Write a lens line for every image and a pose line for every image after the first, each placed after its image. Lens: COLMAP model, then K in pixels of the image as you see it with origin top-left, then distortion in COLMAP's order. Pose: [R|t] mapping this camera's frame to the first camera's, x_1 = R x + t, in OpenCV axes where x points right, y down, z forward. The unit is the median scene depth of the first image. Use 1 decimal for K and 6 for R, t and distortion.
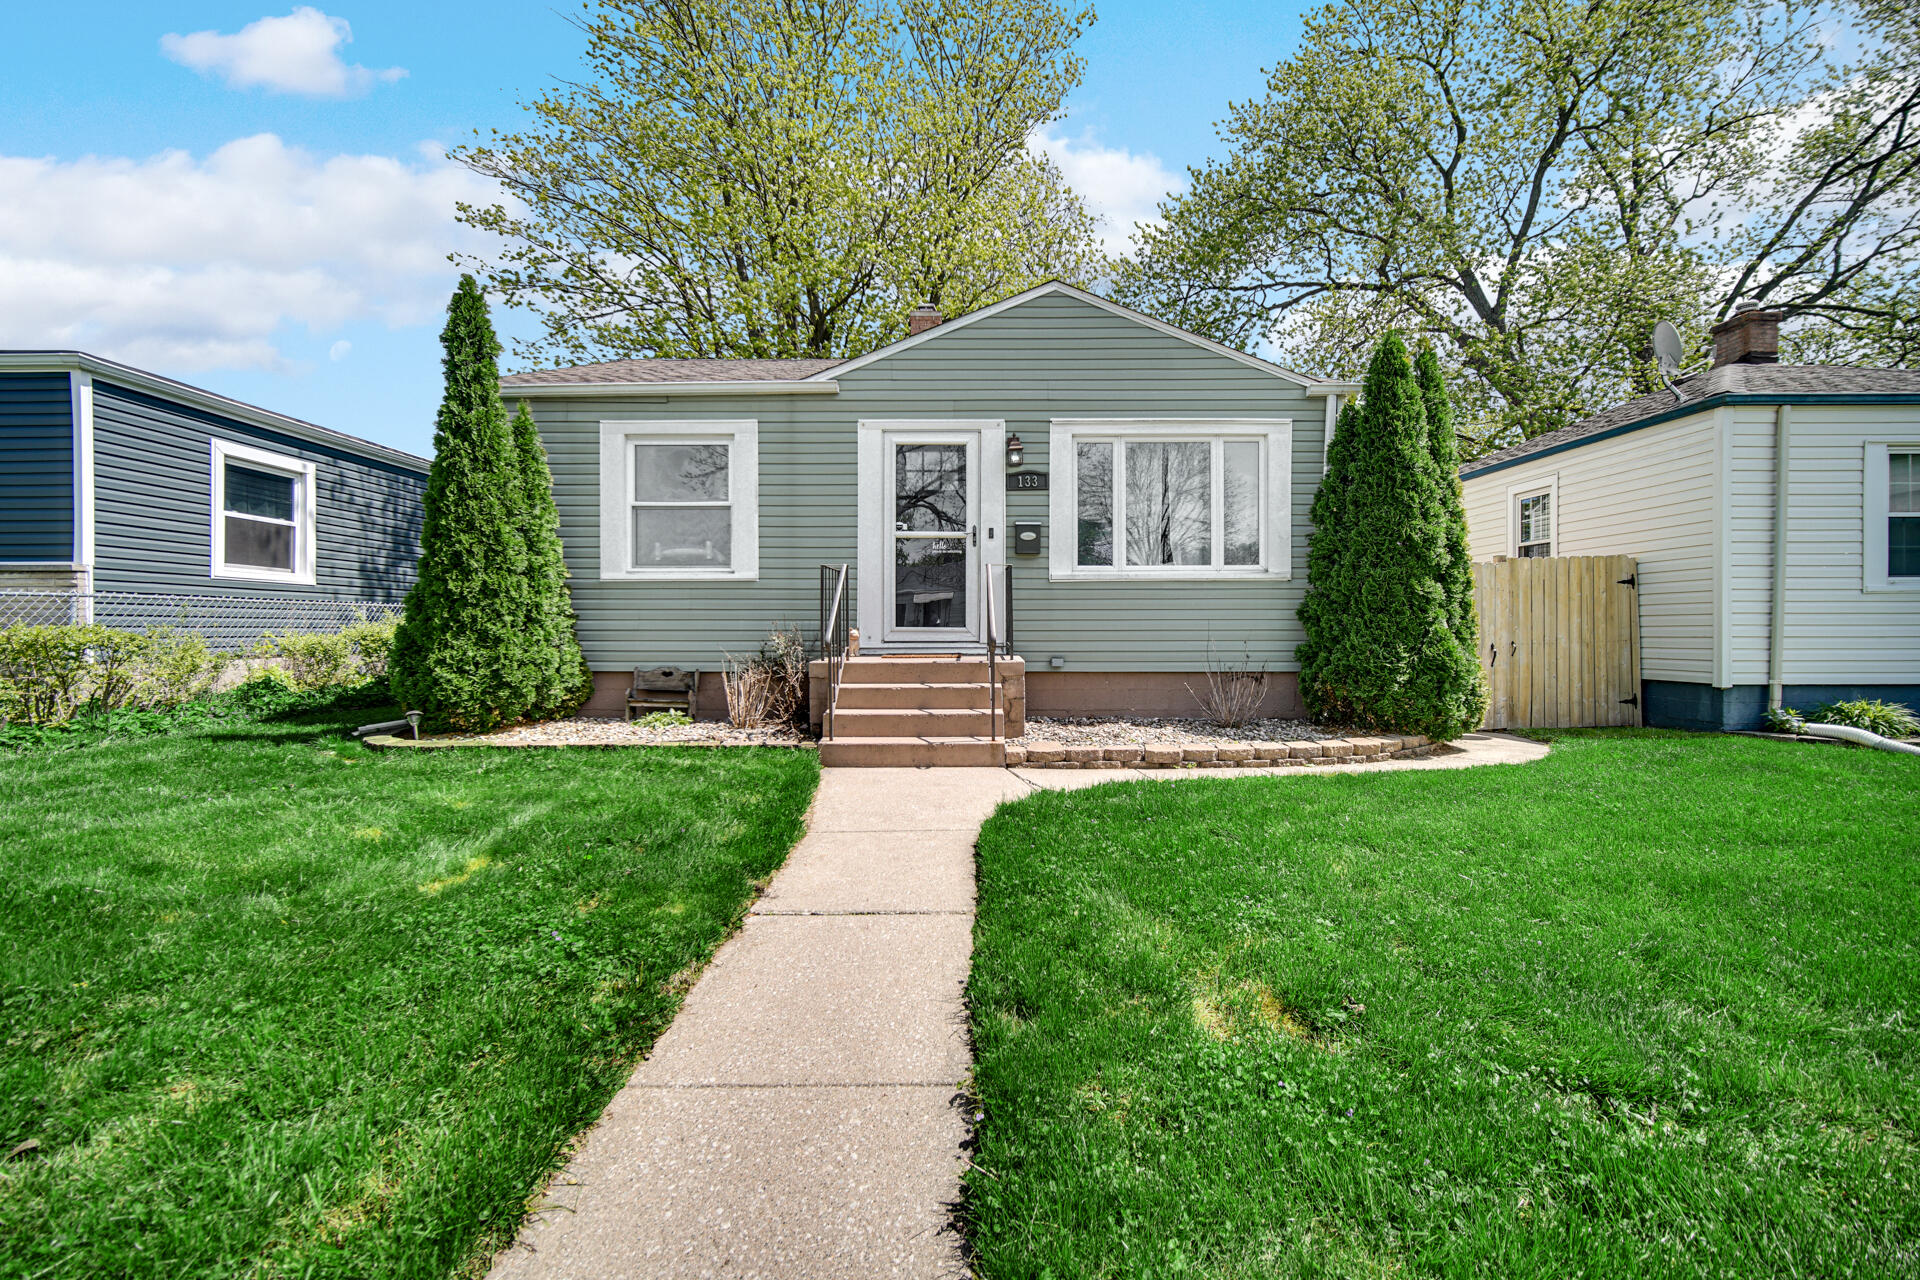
lens RADIAL K [[766.5, 0, 962.8], [0, 766.5, 635.0], [0, 0, 1]] dist [0.001459, 0.000090]
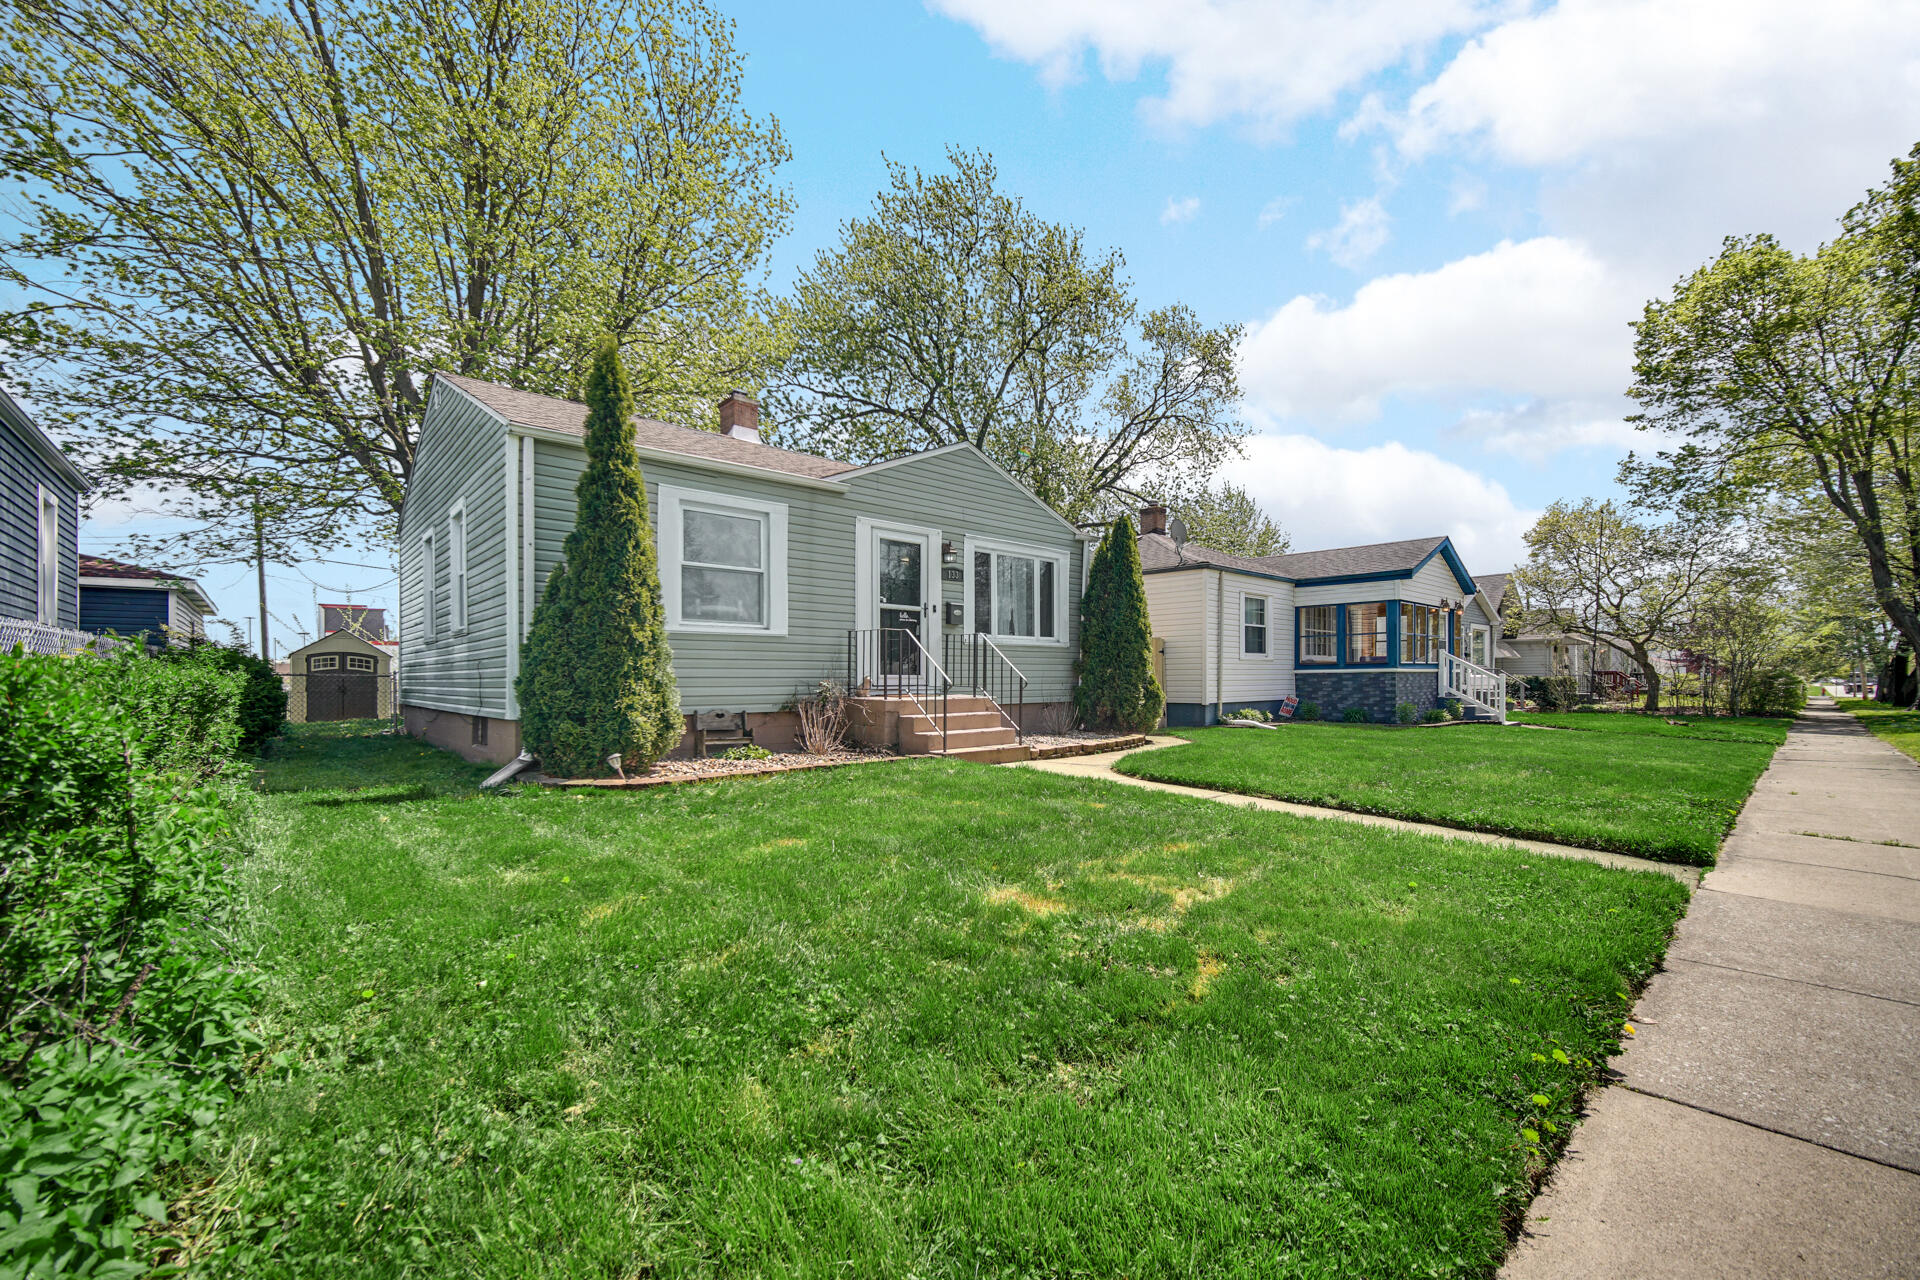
lens RADIAL K [[760.1, 0, 958.7], [0, 760.1, 680.2], [0, 0, 1]] dist [0.000243, 0.000124]
pose [[0.745248, -0.003157, 0.666780, -0.869952], [0.005771, 0.999982, -0.001716, 0.001896], [-0.666763, 0.005127, 0.745252, -0.078546]]
